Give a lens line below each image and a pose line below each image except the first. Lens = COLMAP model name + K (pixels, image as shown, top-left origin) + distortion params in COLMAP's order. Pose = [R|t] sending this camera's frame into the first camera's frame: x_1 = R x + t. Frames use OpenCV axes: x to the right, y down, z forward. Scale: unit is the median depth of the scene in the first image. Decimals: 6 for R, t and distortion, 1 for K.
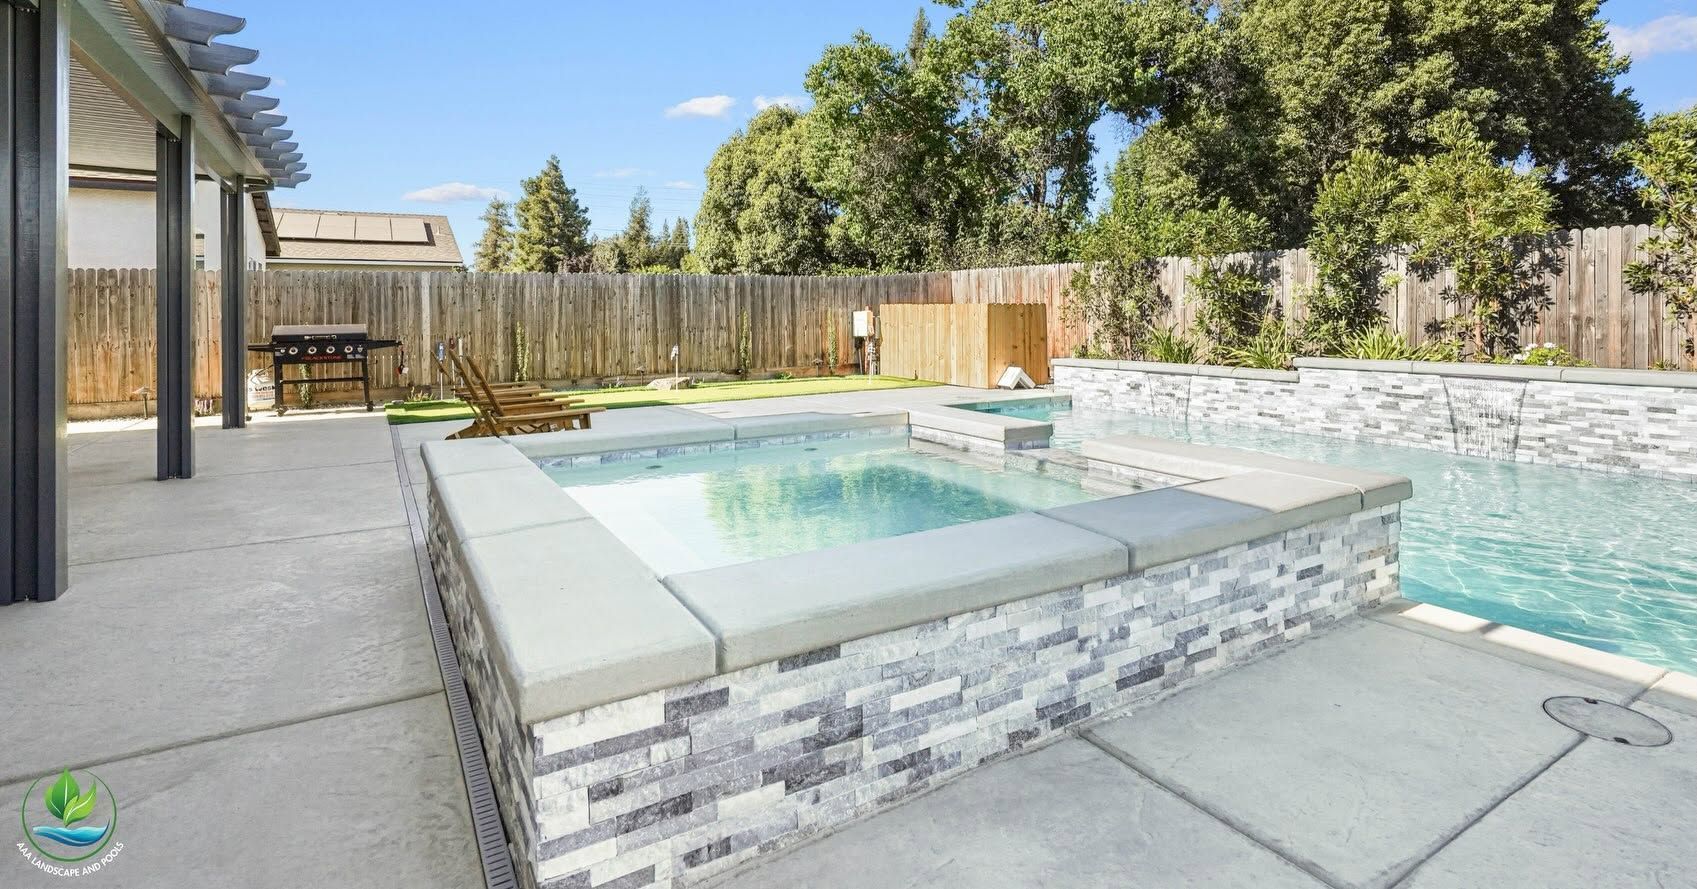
lens RADIAL K [[833.2, 0, 853.8], [0, 833.2, 307.1], [0, 0, 1]] dist [-0.011231, 0.006072]
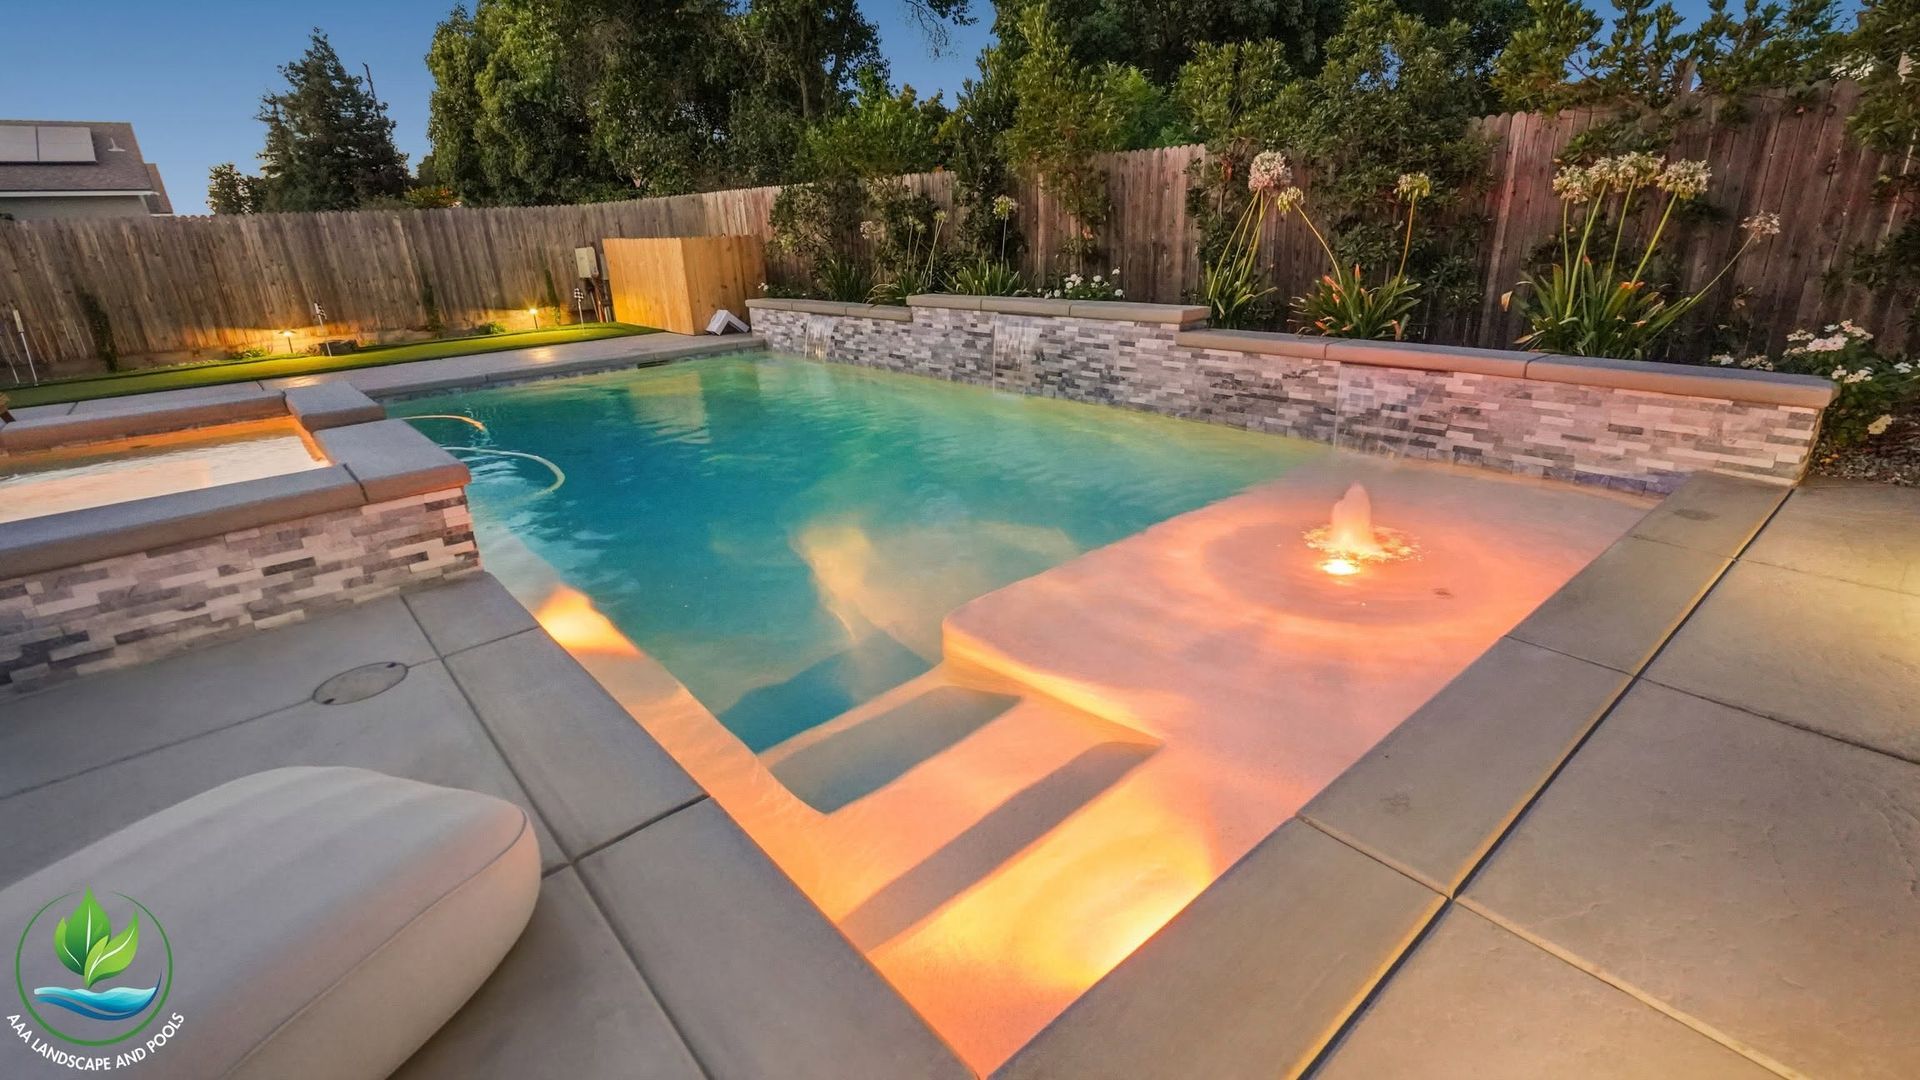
lens RADIAL K [[887.4, 0, 979.4], [0, 887.4, 543.2], [0, 0, 1]] dist [-0.005919, 0.003061]
pose [[0.982898, -0.091199, 0.159984, 0.348674], [0.030482, 0.937347, 0.347062, -0.020564], [-0.181612, -0.336250, 0.924096, -0.054528]]
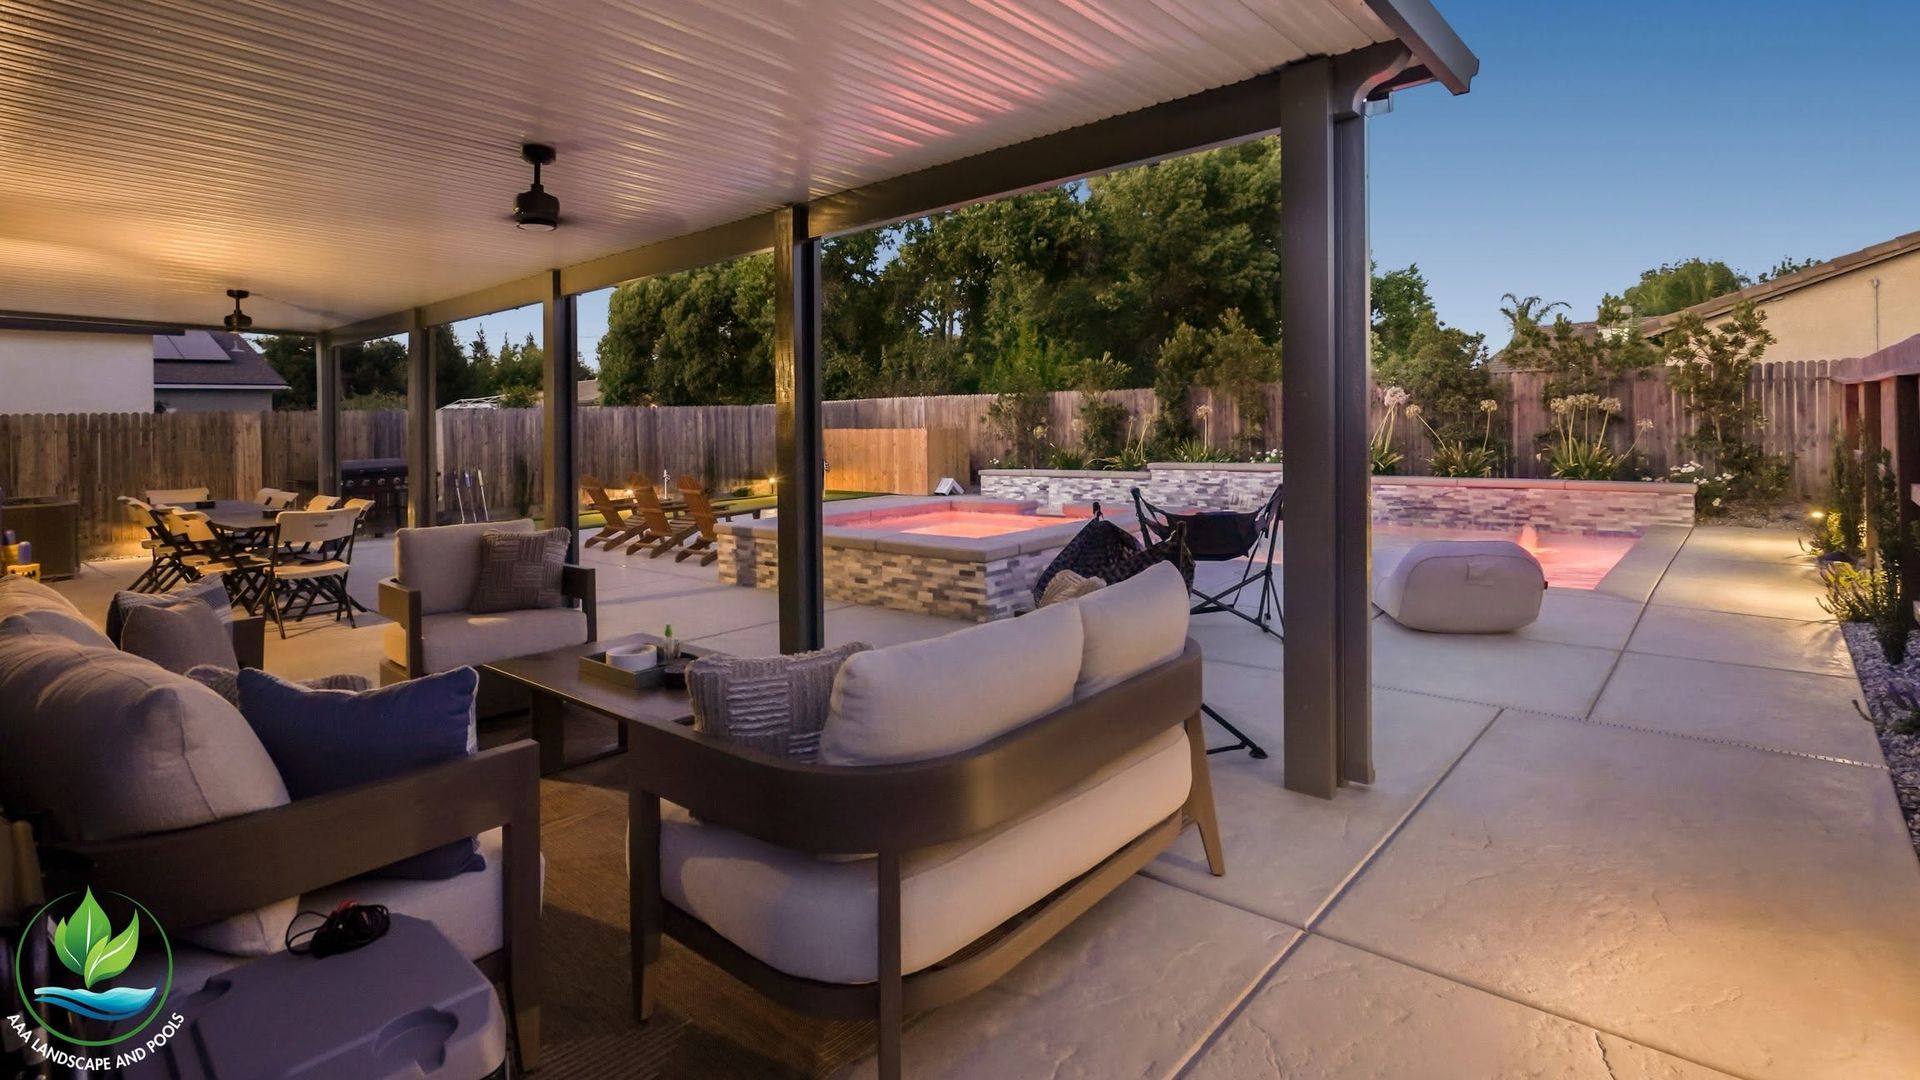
lens RADIAL K [[939.5, 0, 981.3], [0, 939.5, 433.3], [0, 0, 1]] dist [-0.001797, 0.000474]
pose [[0.946693, -0.018363, 0.321614, -0.262570], [0.014023, 0.999777, 0.015808, -0.021697], [-0.321832, -0.010456, 0.946739, -0.446682]]
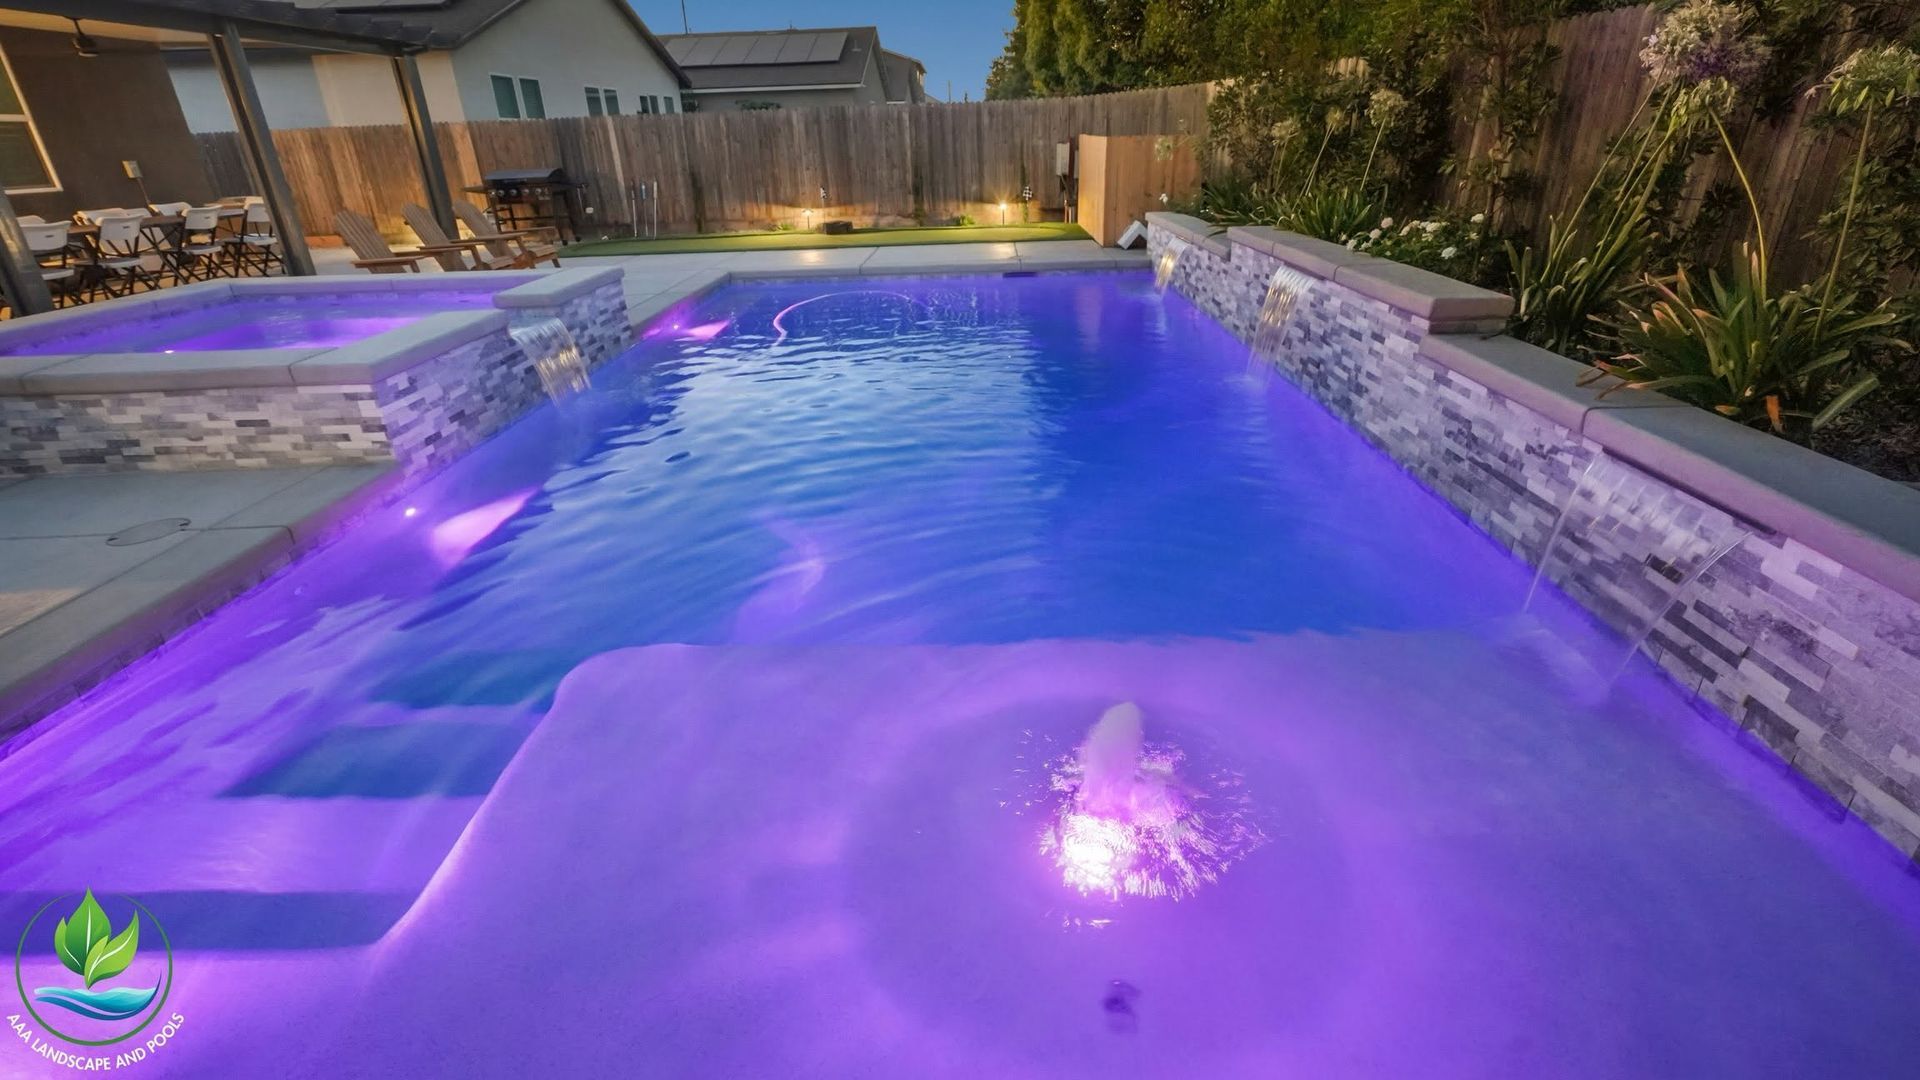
lens RADIAL K [[887.4, 0, 944.8], [0, 887.4, 554.5], [0, 0, 1]] dist [-0.005919, 0.003061]
pose [[0.850413, 0.211031, -0.481938, 0.629272], [0.025072, 0.898734, 0.437777, -0.024544], [0.525519, -0.384374, 0.759004, 0.118947]]
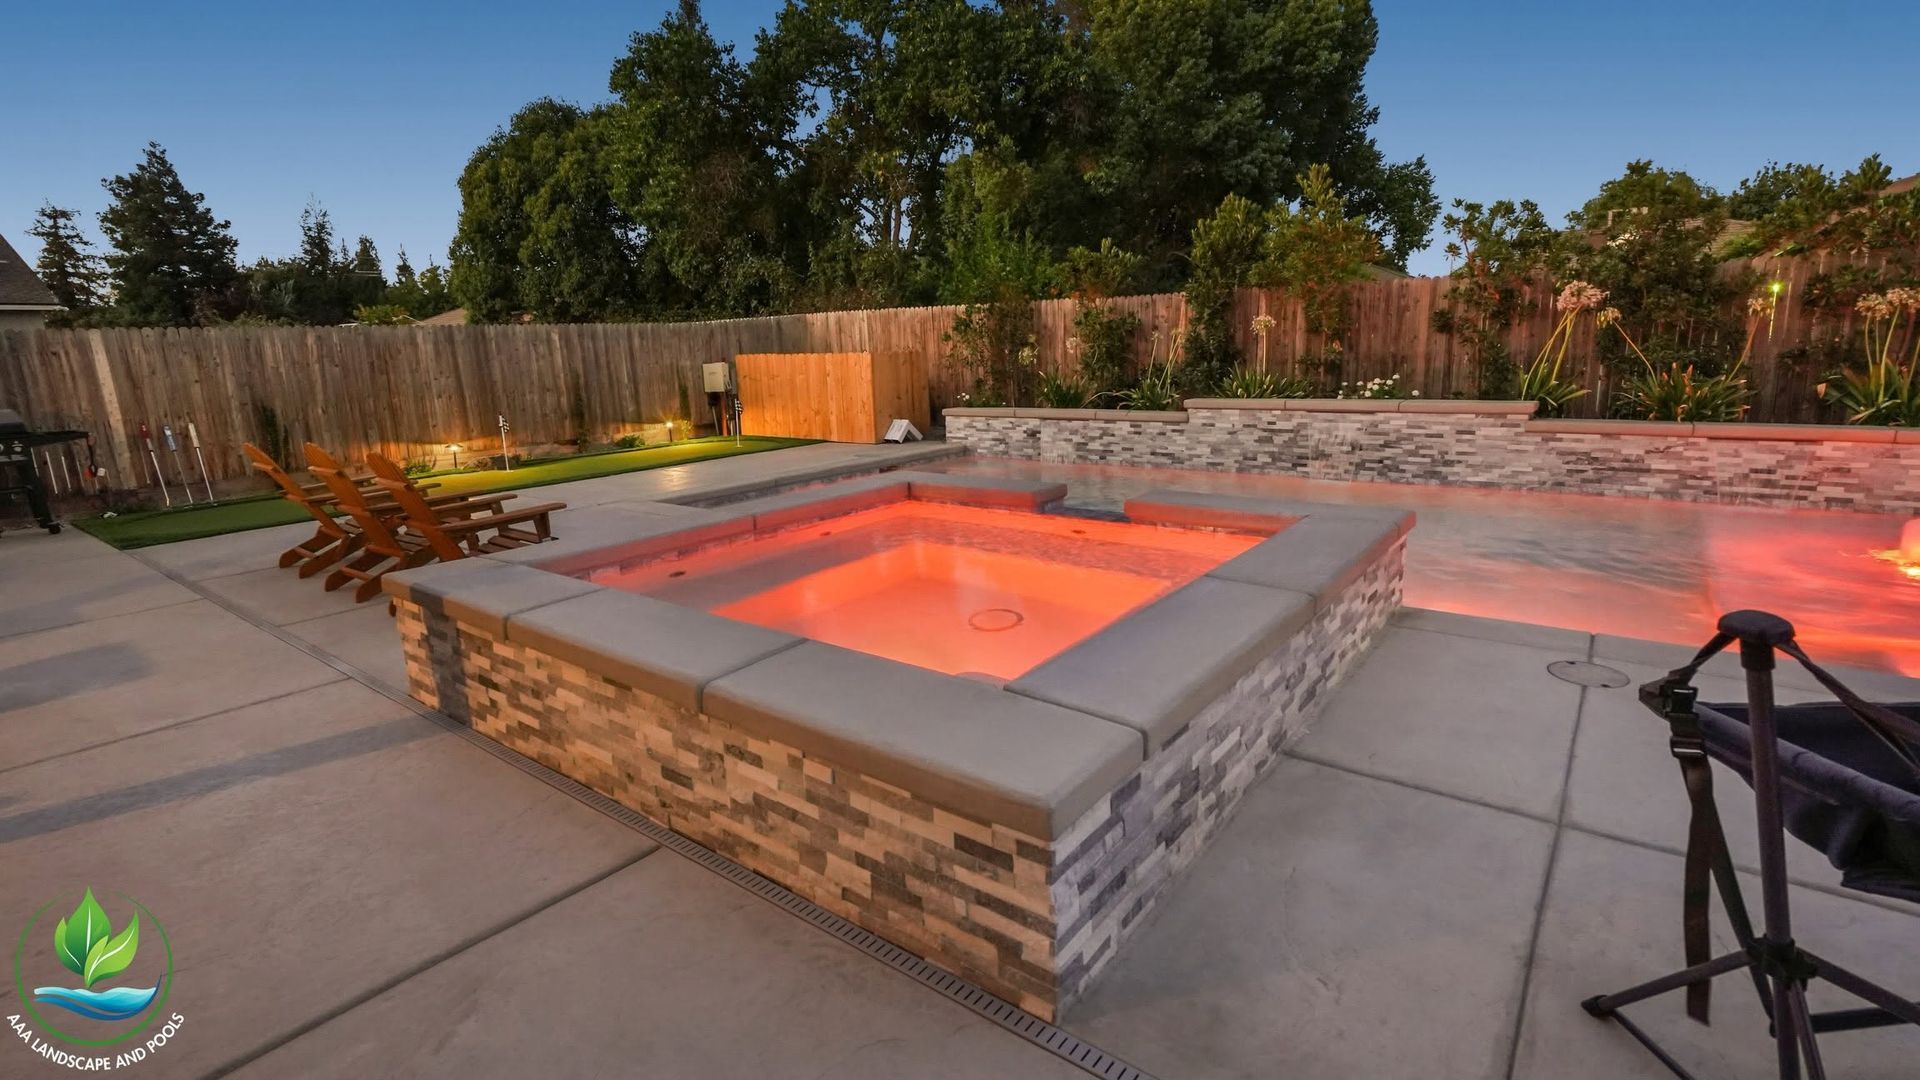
lens RADIAL K [[887.4, 0, 982.8], [0, 887.4, 539.1], [0, 0, 1]] dist [-0.005919, 0.003061]
pose [[0.926086, -0.102892, 0.363011, -0.124791], [0.022921, 0.975664, 0.218069, -0.016597], [-0.376615, -0.193630, 0.905908, 0.015430]]
